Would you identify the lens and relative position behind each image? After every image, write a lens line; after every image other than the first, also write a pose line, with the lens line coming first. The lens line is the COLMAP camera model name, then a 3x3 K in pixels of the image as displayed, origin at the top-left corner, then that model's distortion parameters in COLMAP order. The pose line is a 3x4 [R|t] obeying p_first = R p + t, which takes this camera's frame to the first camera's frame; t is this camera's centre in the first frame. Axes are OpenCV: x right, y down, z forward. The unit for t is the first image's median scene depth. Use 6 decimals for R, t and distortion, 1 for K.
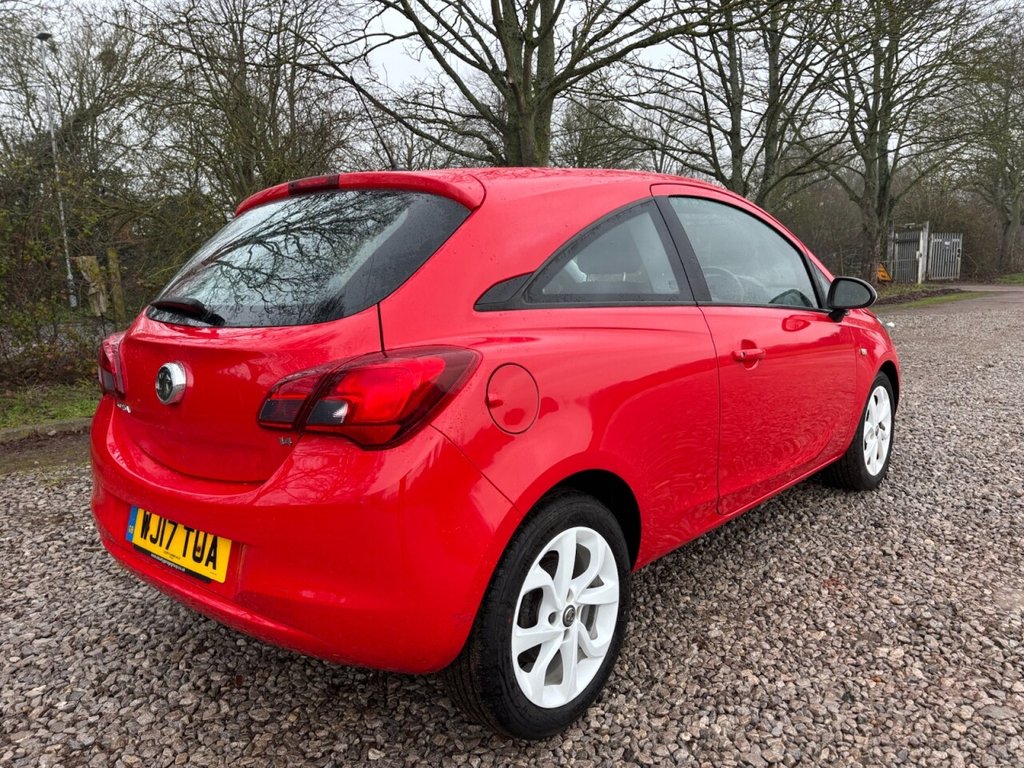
lens RADIAL K [[777.6, 0, 514.2], [0, 777.6, 385.3], [0, 0, 1]] dist [0.063890, -0.062816]
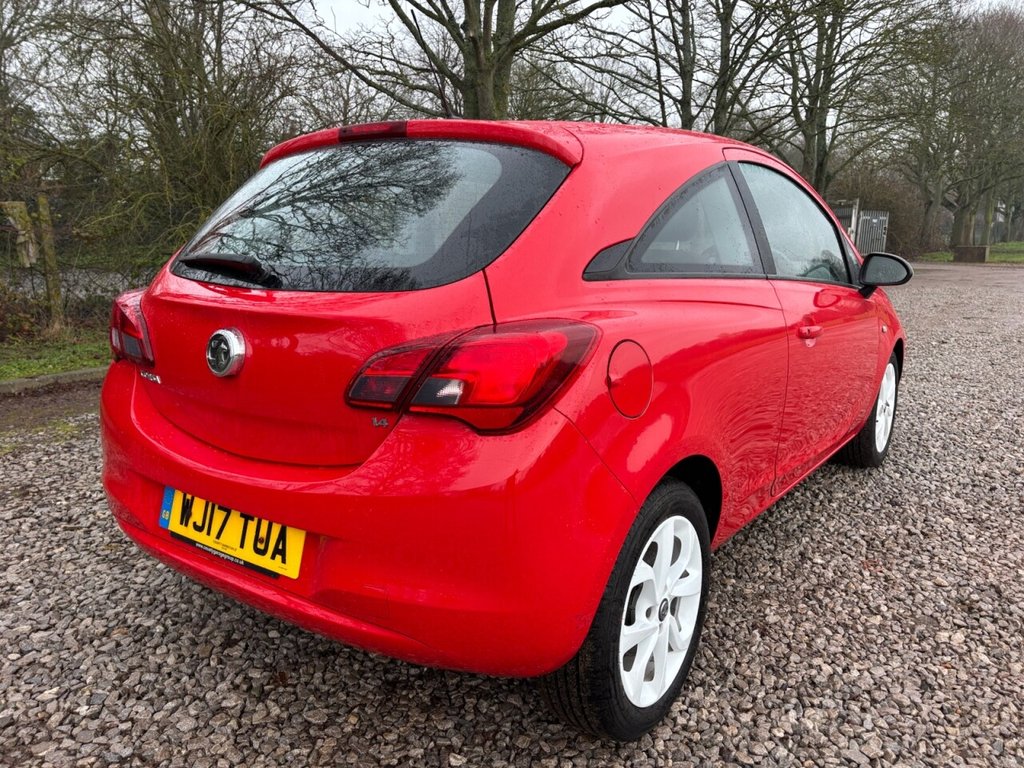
lens RADIAL K [[777.6, 0, 517.7], [0, 777.6, 386.6], [0, 0, 1]] dist [0.063890, -0.062816]
pose [[0.995390, 0.015996, 0.094568, -0.165602], [-0.020394, 0.998746, 0.045724, -0.009702], [-0.093718, -0.047441, 0.994468, 0.080888]]
